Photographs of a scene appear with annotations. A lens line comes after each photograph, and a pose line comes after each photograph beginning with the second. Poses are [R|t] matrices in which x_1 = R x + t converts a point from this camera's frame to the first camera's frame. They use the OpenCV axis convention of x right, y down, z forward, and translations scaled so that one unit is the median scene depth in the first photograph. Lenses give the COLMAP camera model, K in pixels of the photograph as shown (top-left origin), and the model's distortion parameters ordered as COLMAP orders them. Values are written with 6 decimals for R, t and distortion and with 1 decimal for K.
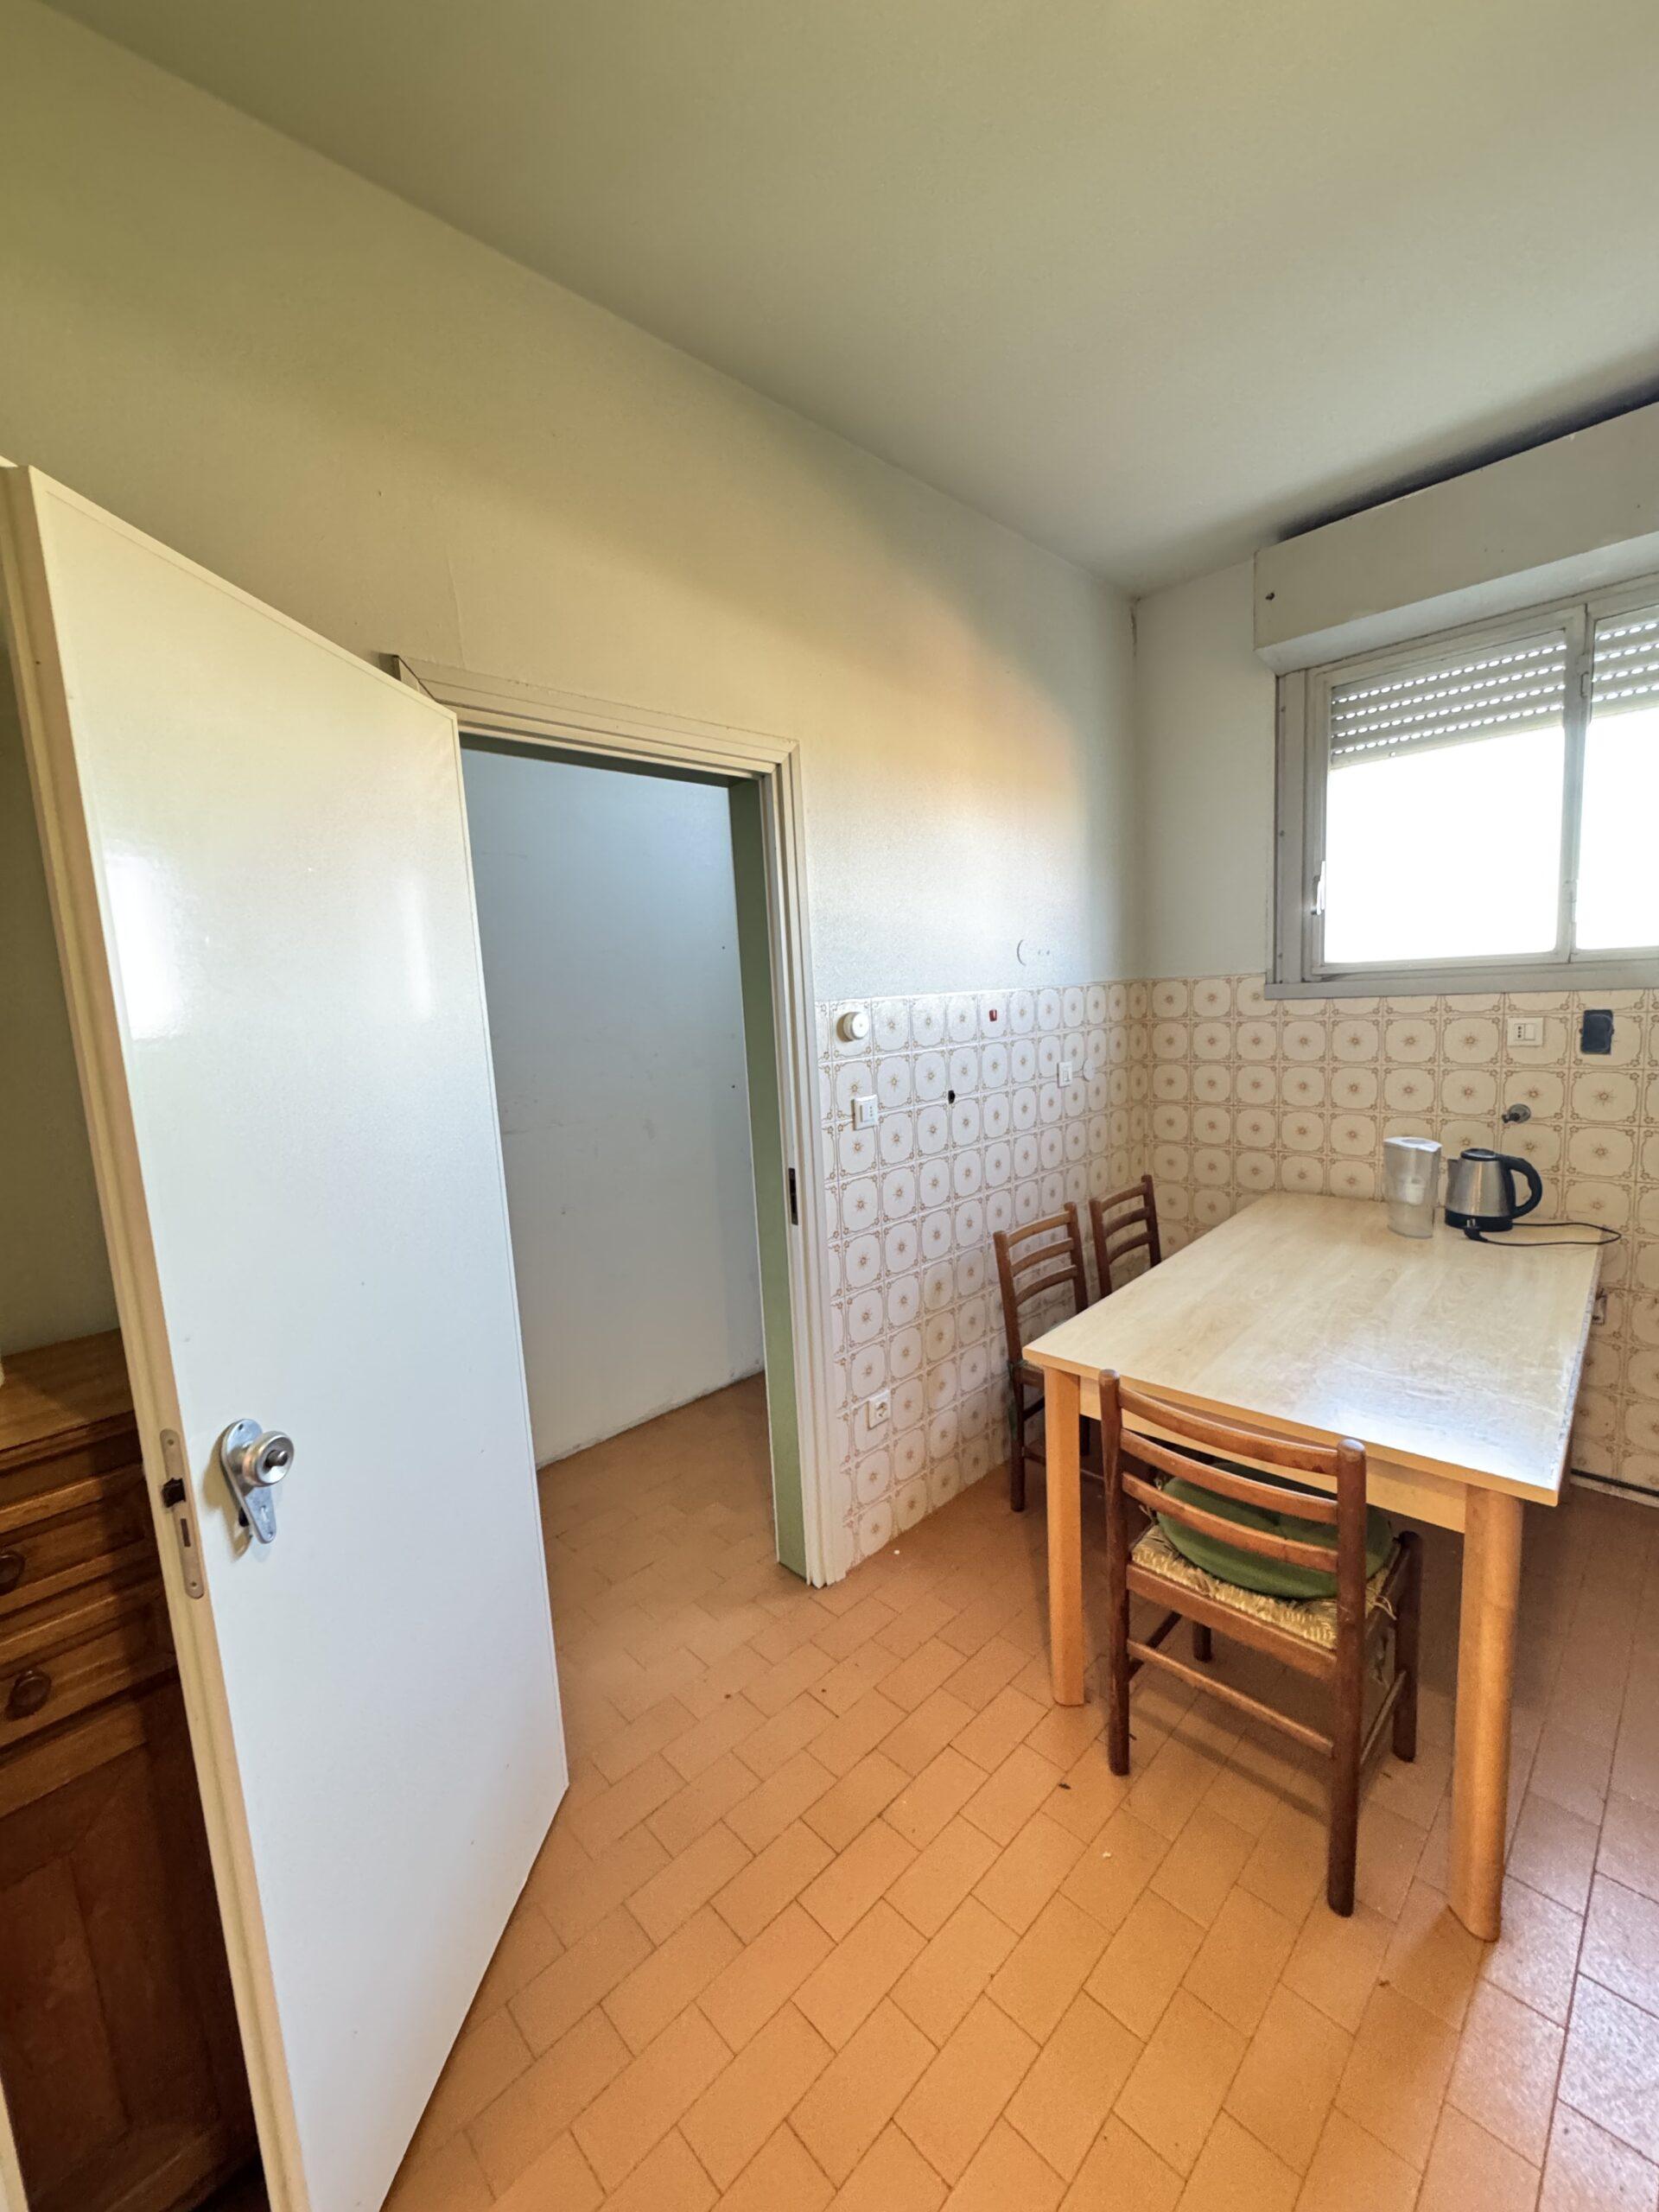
lens RADIAL K [[878.9, 0, 826.5], [0, 878.9, 1105.7], [0, 0, 1]] dist [-0.006692, 0.001244]
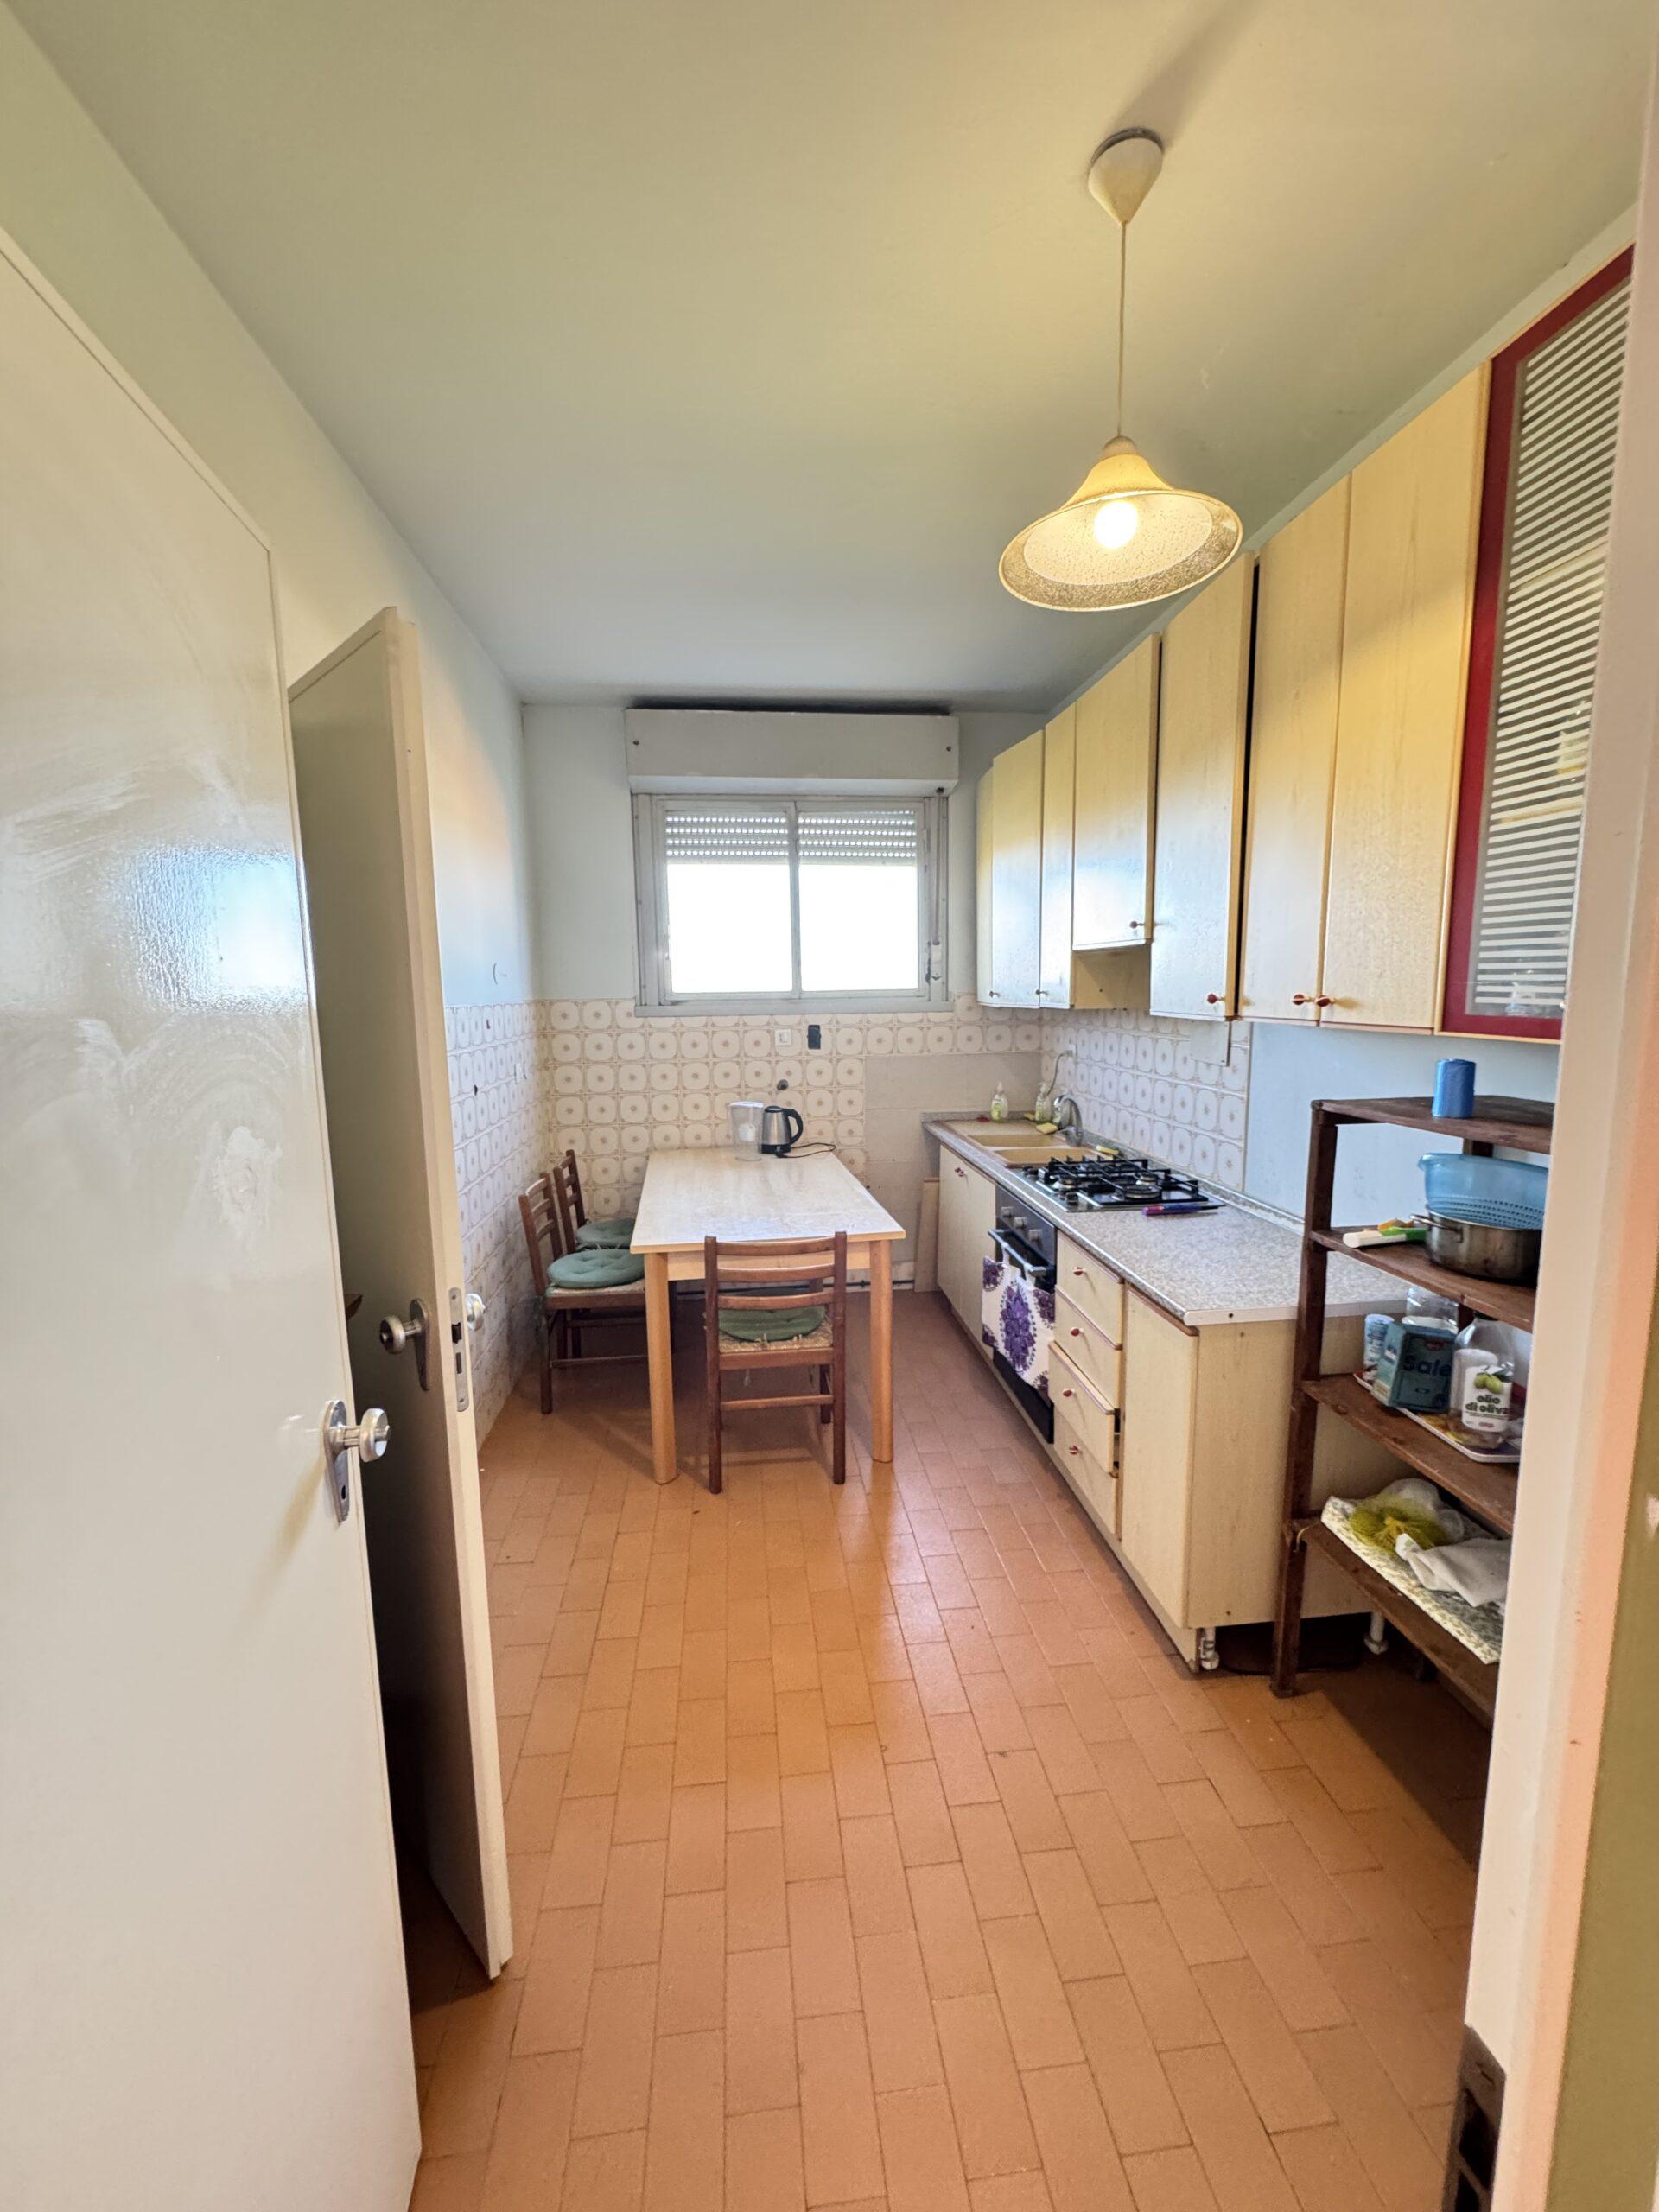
lens RADIAL K [[878.9, 0, 824.6], [0, 878.9, 1106.2], [0, 0, 1]] dist [-0.006692, 0.001244]
pose [[0.614465, -0.059342, 0.786709, -0.511003], [0.083522, 0.996456, 0.009928, 0.039956], [-0.784511, 0.059607, 0.617244, -0.123473]]
